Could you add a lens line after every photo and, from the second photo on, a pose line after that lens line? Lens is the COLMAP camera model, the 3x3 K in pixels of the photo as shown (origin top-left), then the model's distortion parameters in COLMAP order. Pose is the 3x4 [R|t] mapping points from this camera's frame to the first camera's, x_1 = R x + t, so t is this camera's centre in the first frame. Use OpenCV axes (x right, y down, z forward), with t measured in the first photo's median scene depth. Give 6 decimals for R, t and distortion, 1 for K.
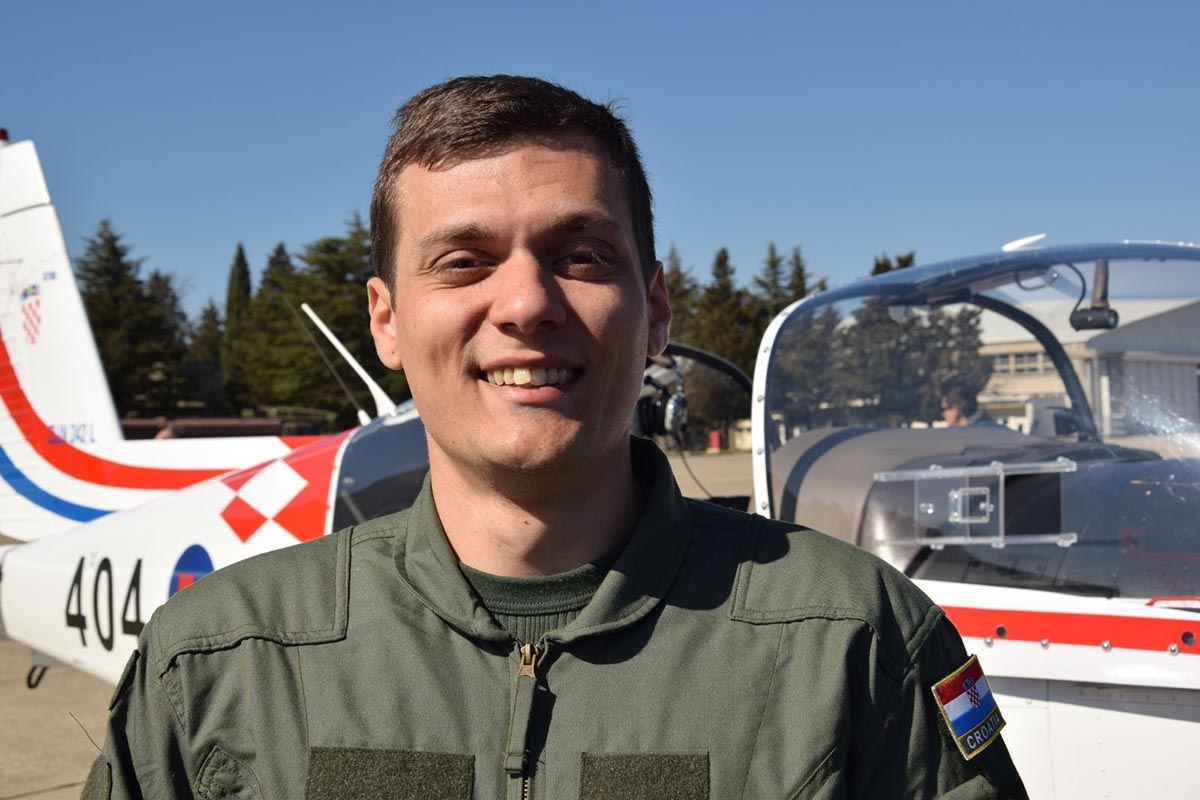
lens RADIAL K [[1771.9, 0, 600.0], [0, 1771.9, 400.0], [0, 0, 1]] dist [0.252741, 0.086920]
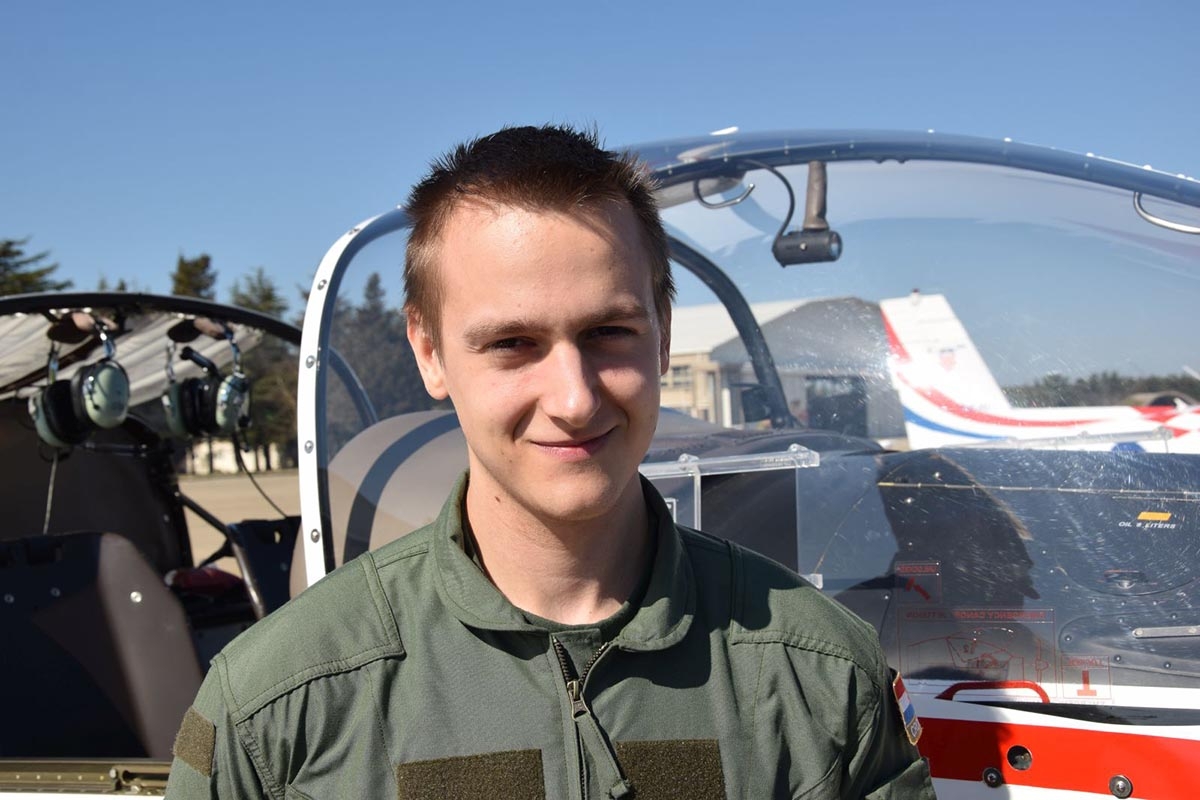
lens RADIAL K [[1657.1, 0, 600.0], [0, 1657.1, 400.0], [0, 0, 1]] dist [0.036364, 0.057506]
pose [[0.979592, -0.004016, 0.200957, 0.054114], [0.006037, 0.999937, -0.009445, 0.014173], [-0.200907, 0.010466, 0.979554, 0.309330]]
